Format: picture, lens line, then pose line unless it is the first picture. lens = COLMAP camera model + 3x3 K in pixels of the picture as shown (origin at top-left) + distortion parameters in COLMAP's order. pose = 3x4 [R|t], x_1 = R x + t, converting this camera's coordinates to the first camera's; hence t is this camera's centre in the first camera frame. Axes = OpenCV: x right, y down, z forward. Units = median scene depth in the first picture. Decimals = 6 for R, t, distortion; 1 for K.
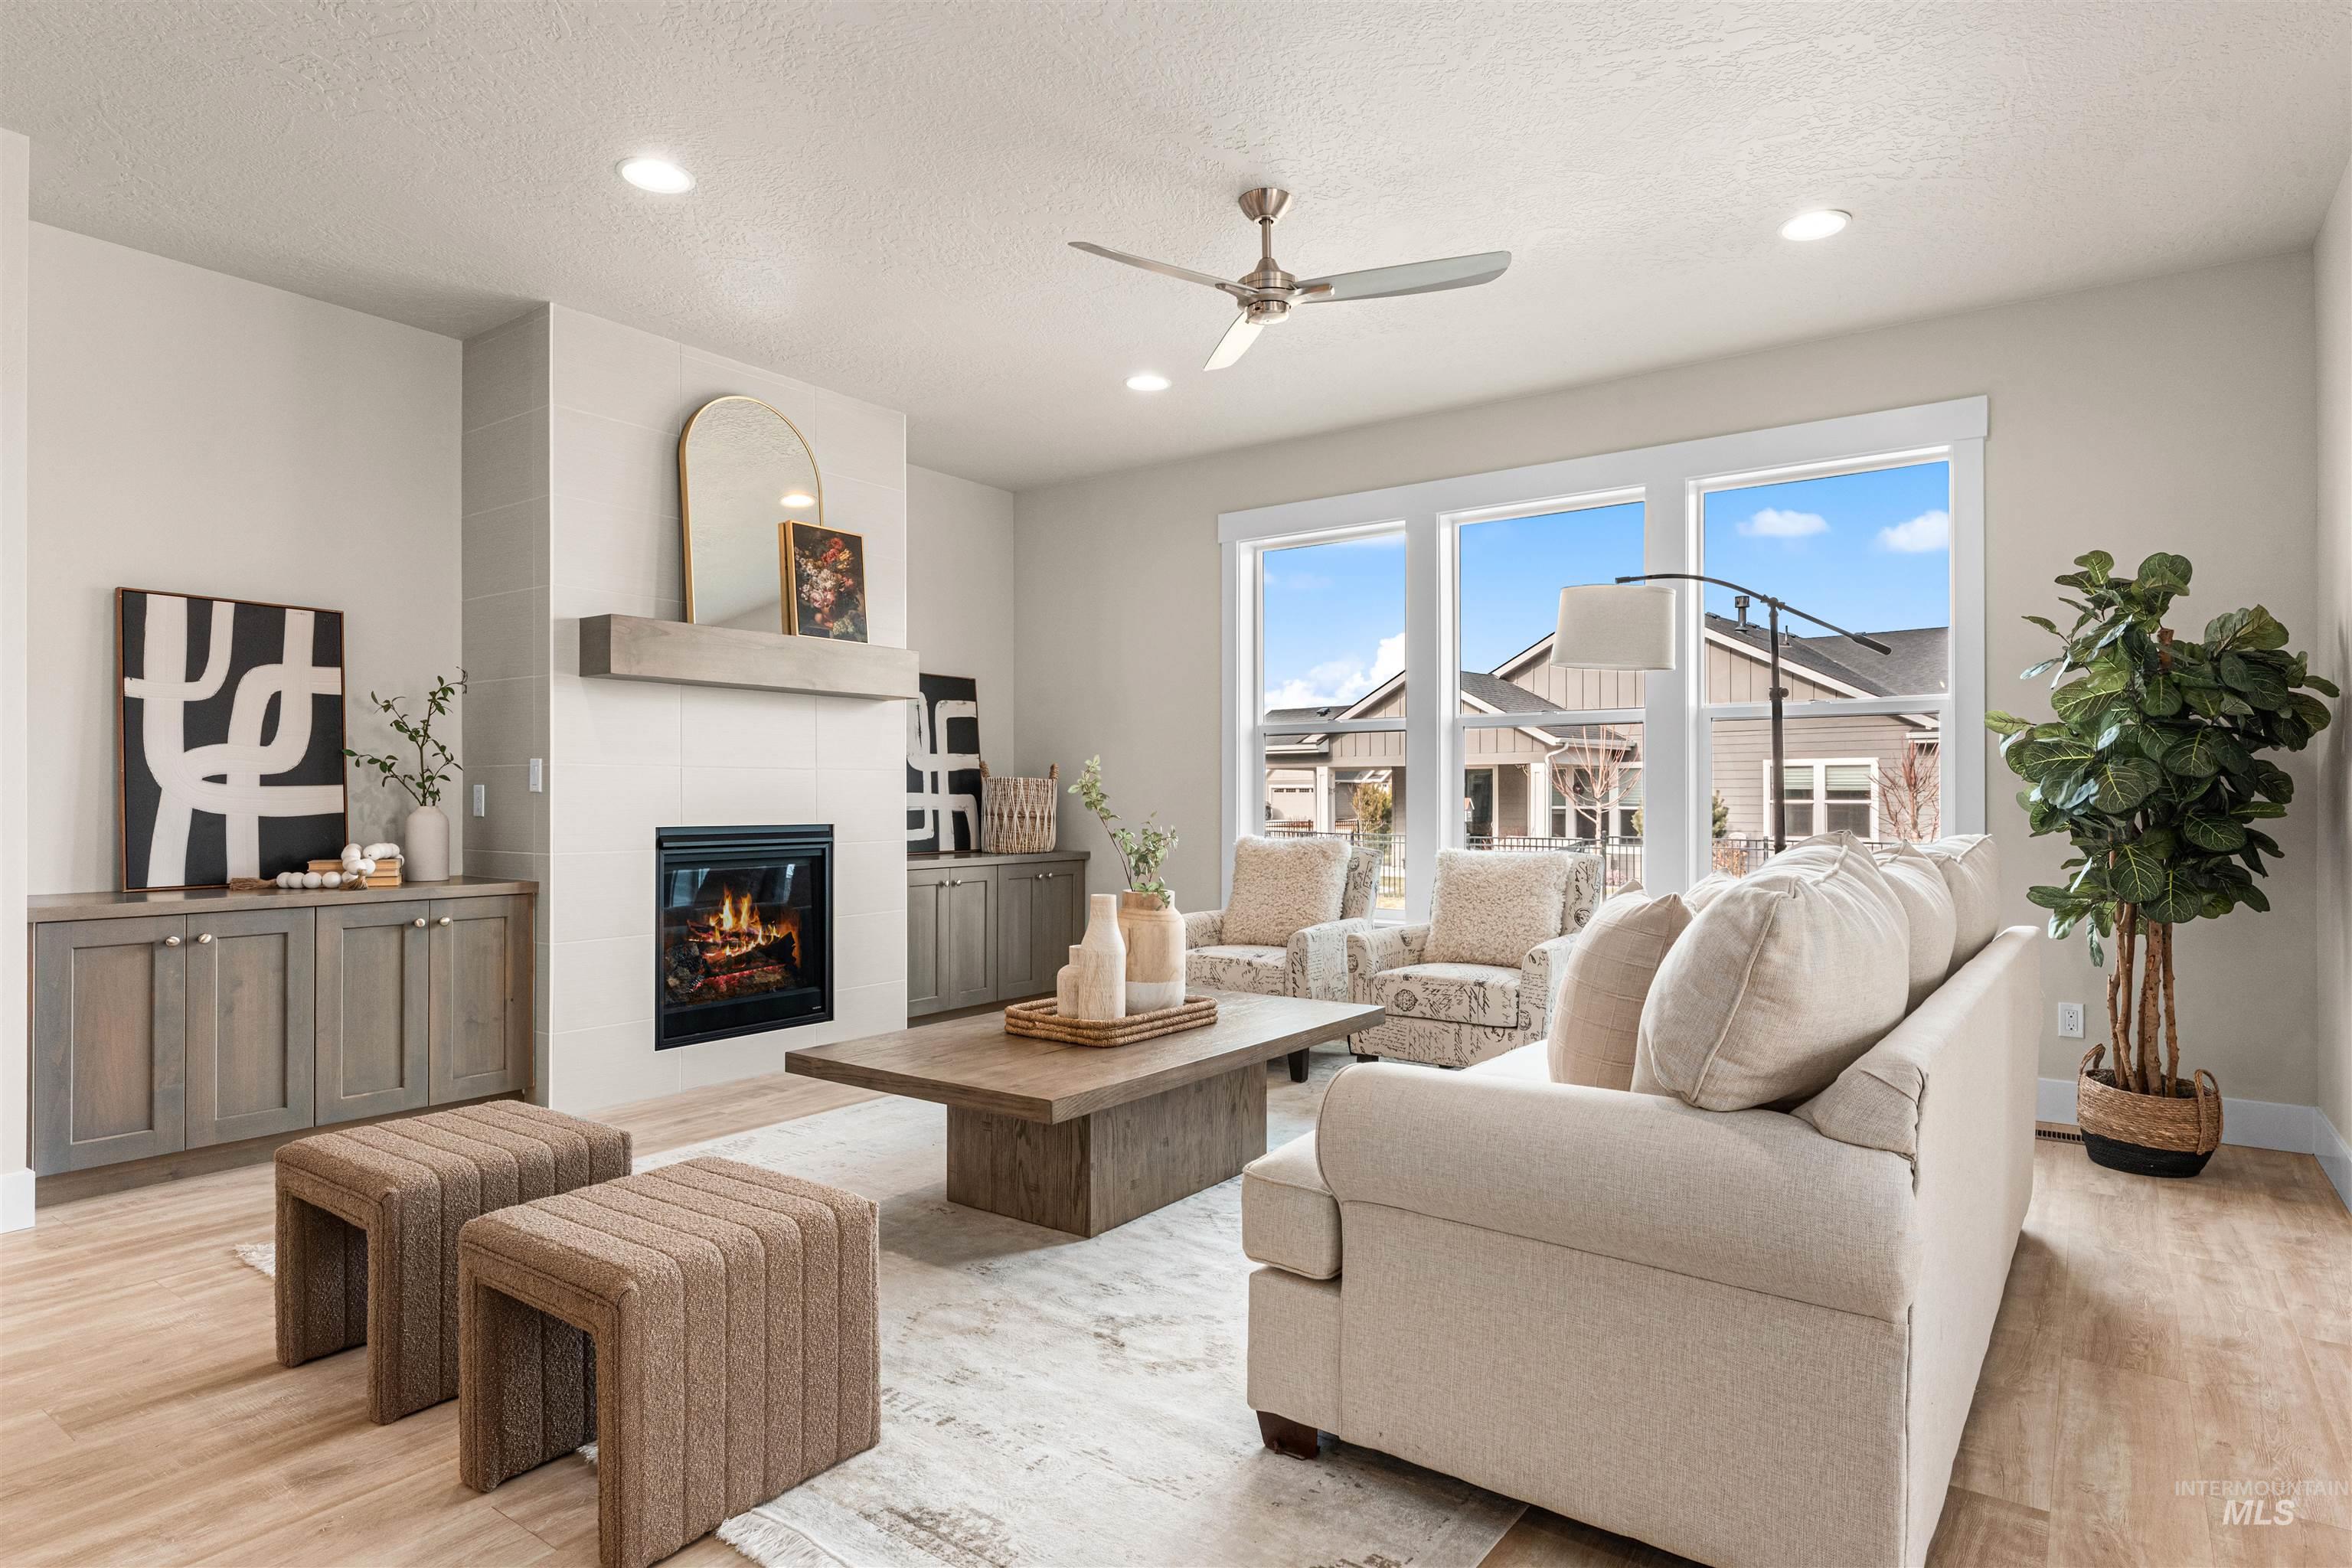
lens RADIAL K [[1280.0, 0, 1174.0], [0, 1280.0, 787.7], [0, 0, 1]] dist [0.002618, -0.003394]
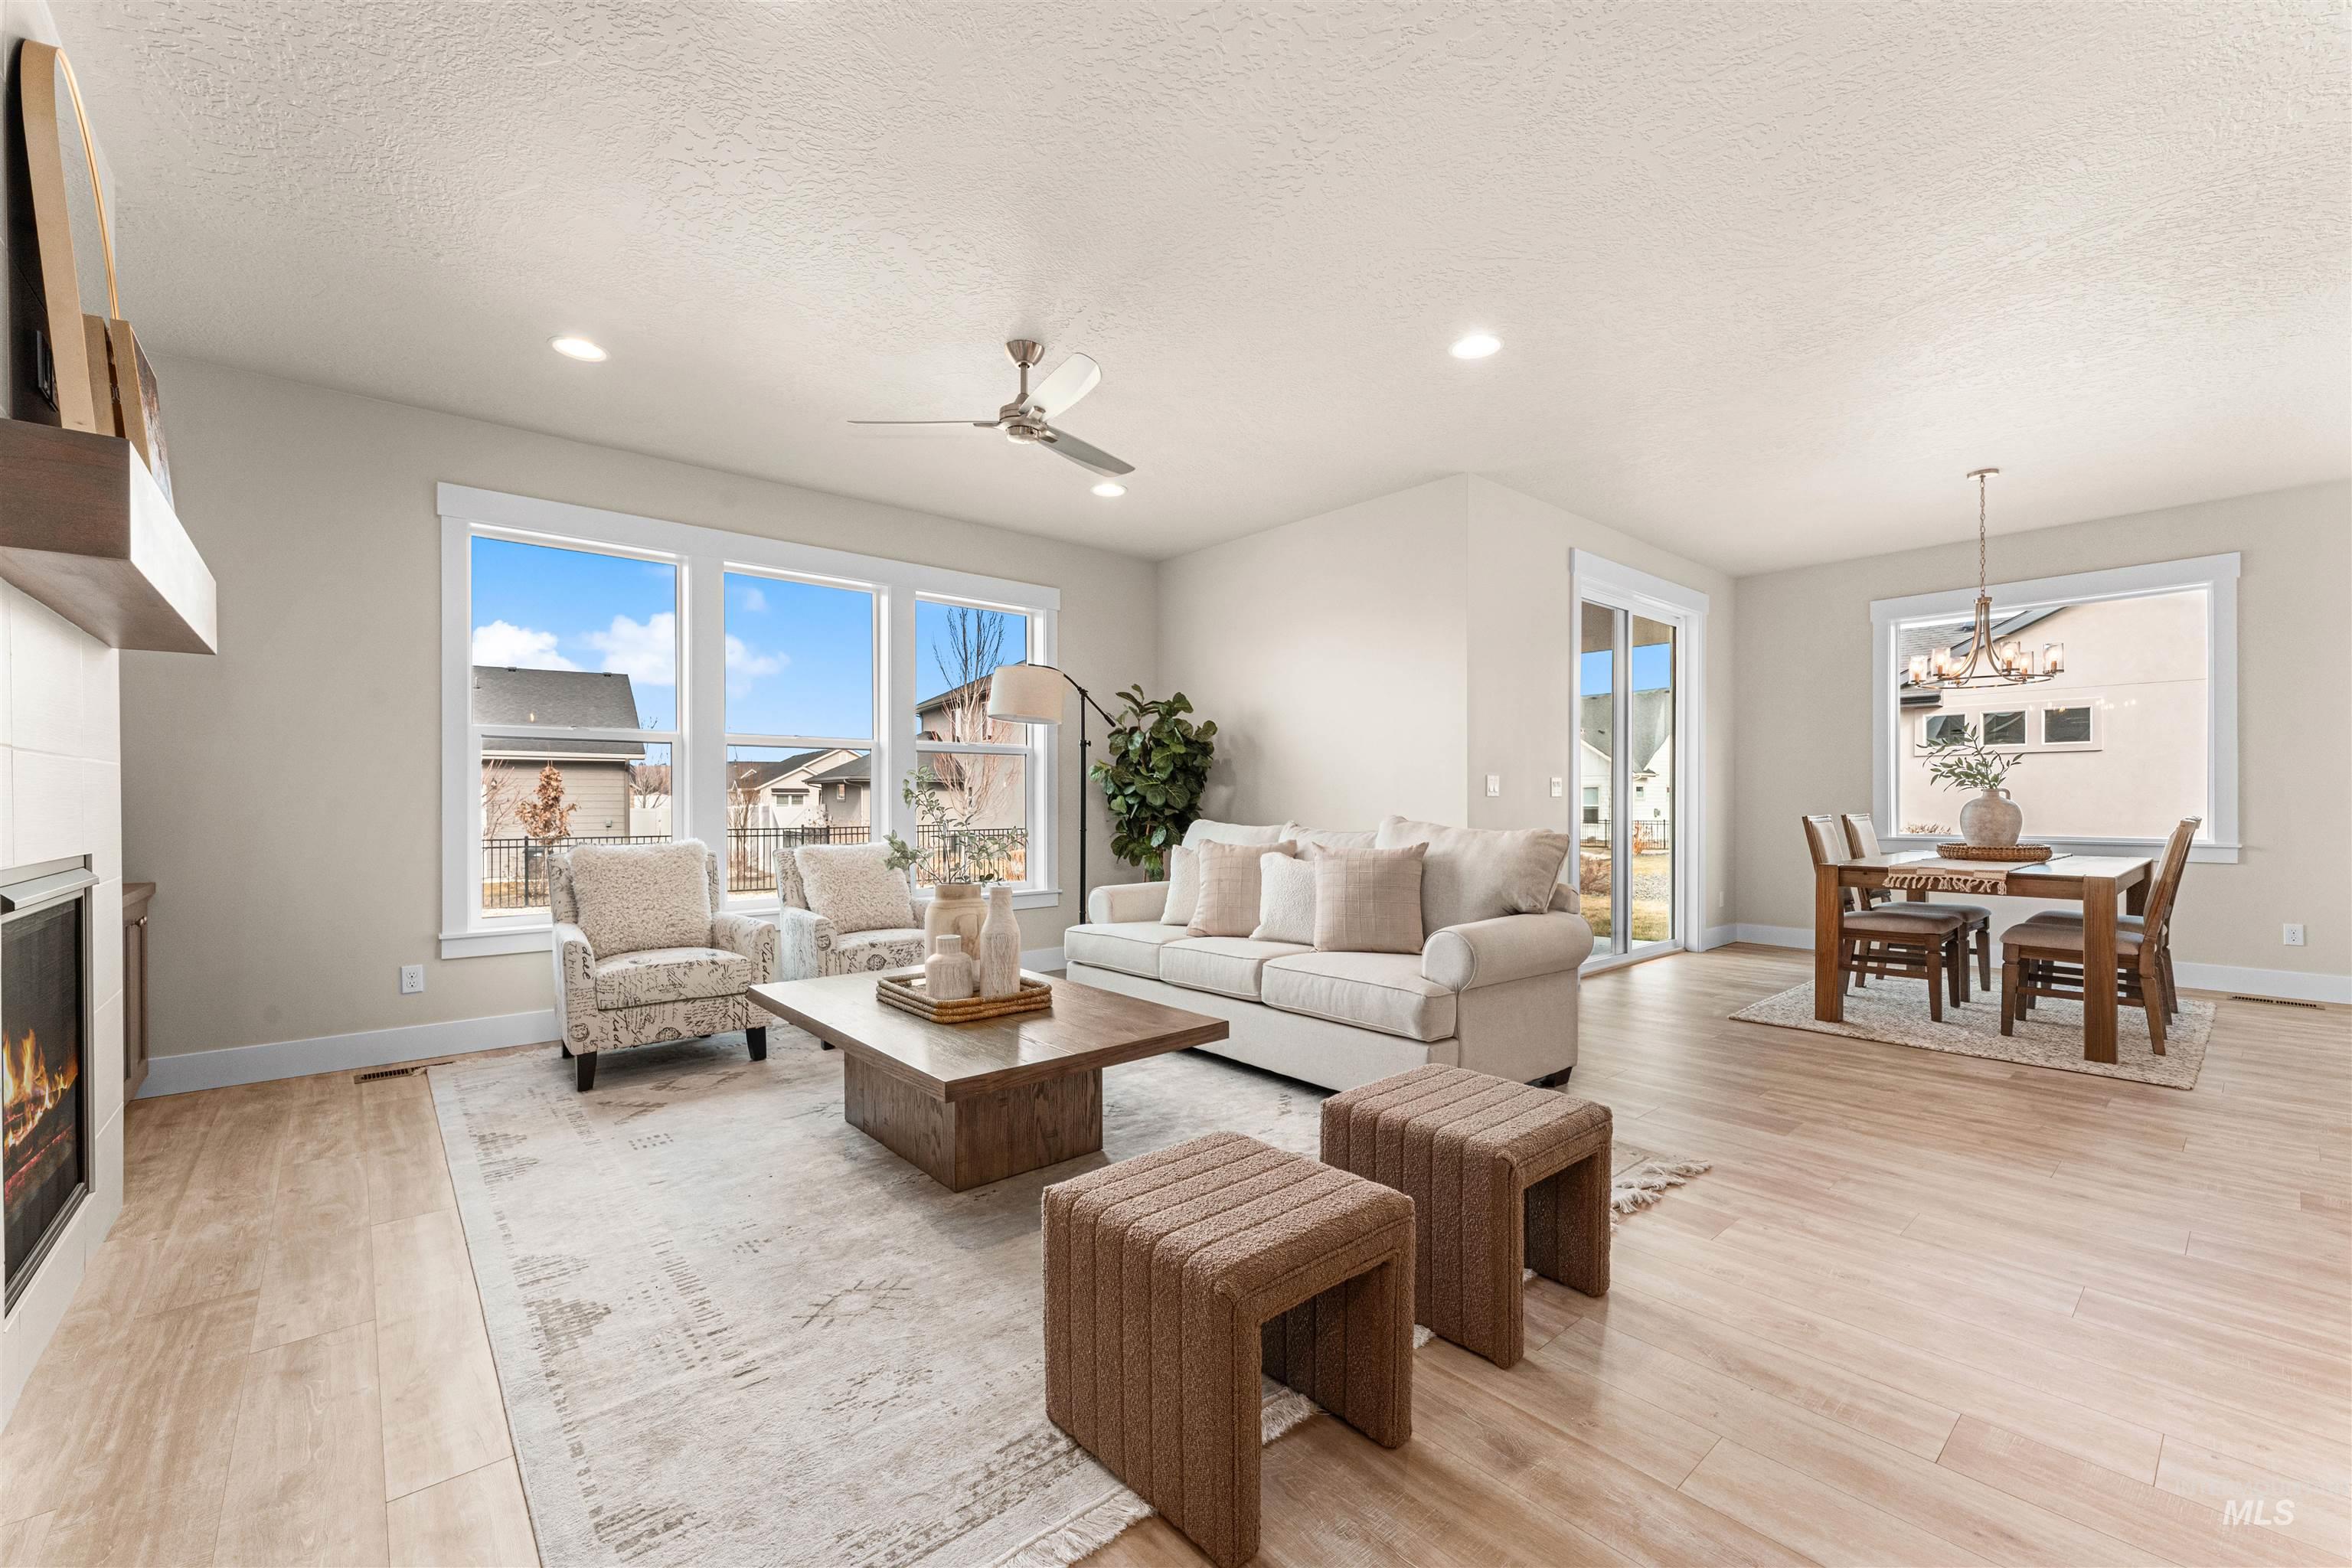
lens RADIAL K [[950.9, 0, 1180.8], [0, 950.9, 805.9], [0, 0, 1]] dist [0.001197, -0.000022]
pose [[0.225330, -0.007158, 0.974256, -0.711362], [-0.003996, 0.999958, 0.008271, 0.000945], [-0.974274, -0.005757, 0.225292, 0.521372]]
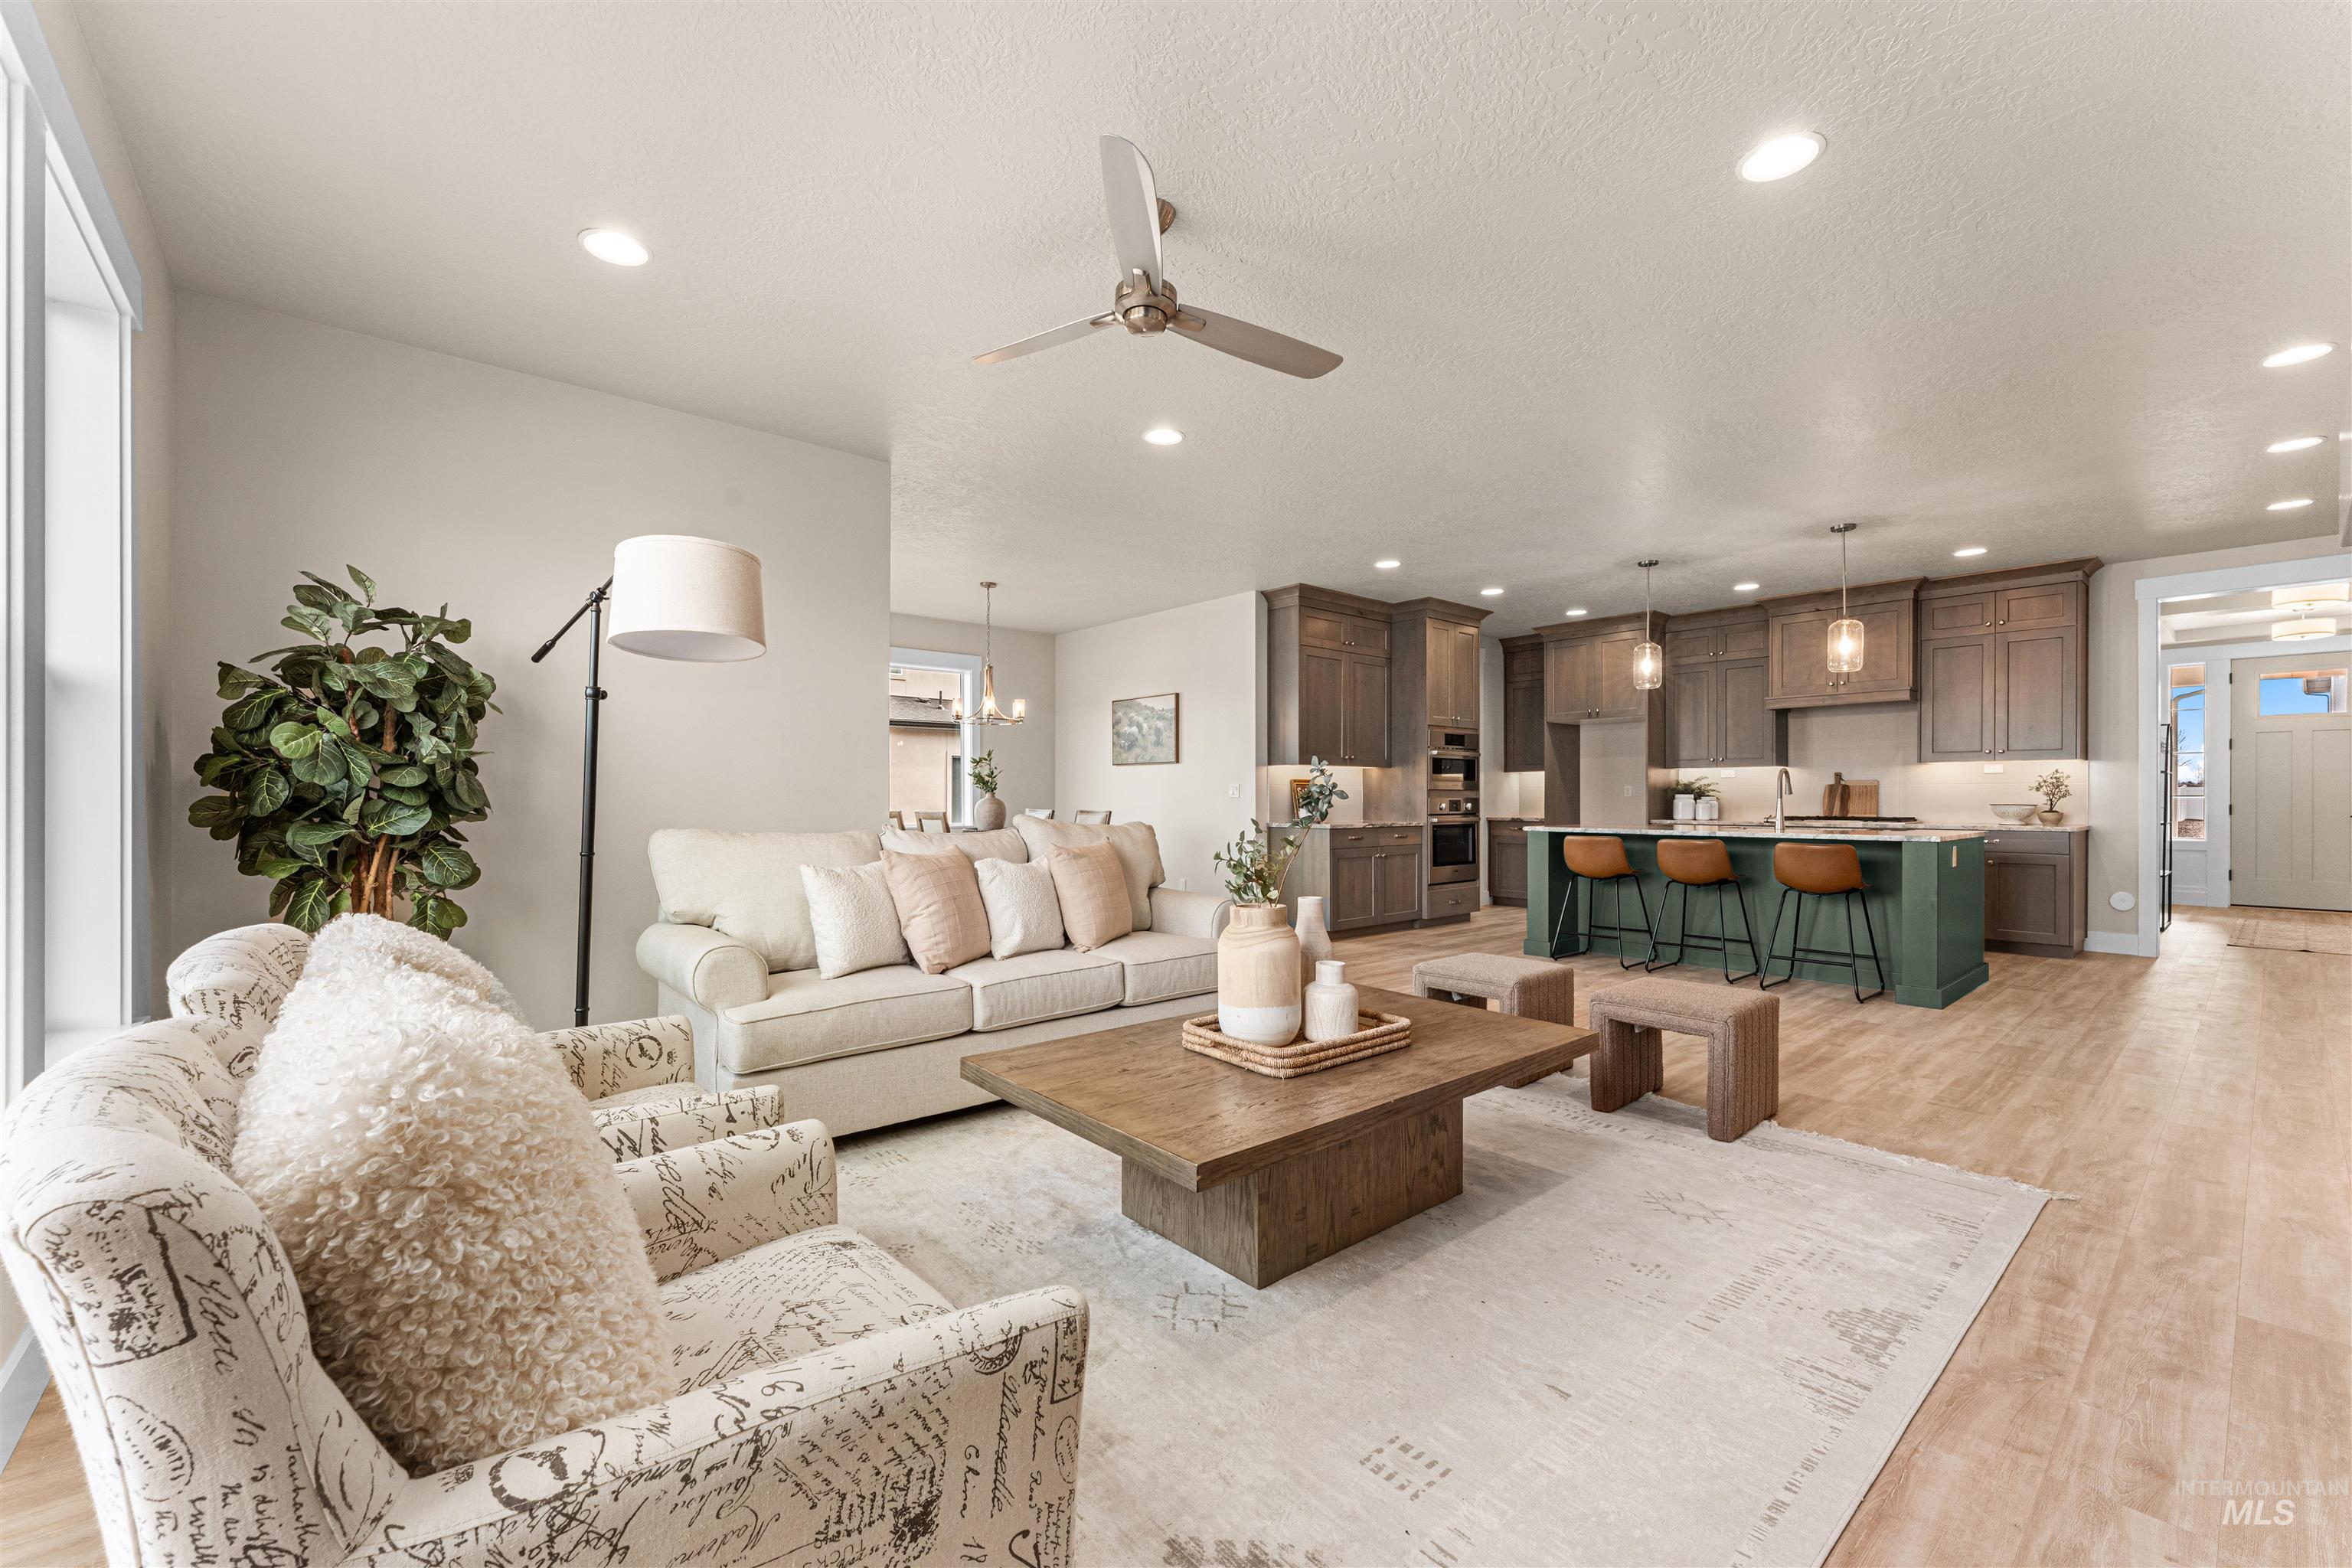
lens RADIAL K [[950.9, 0, 1173.8], [0, 950.9, 797.8], [0, 0, 1]] dist [0.001197, -0.000022]
pose [[-0.973081, -0.001686, 0.230459, -0.102560], [-0.003239, 0.999975, -0.006361, 0.006980], [-0.230442, -0.006936, -0.973061, 1.447676]]
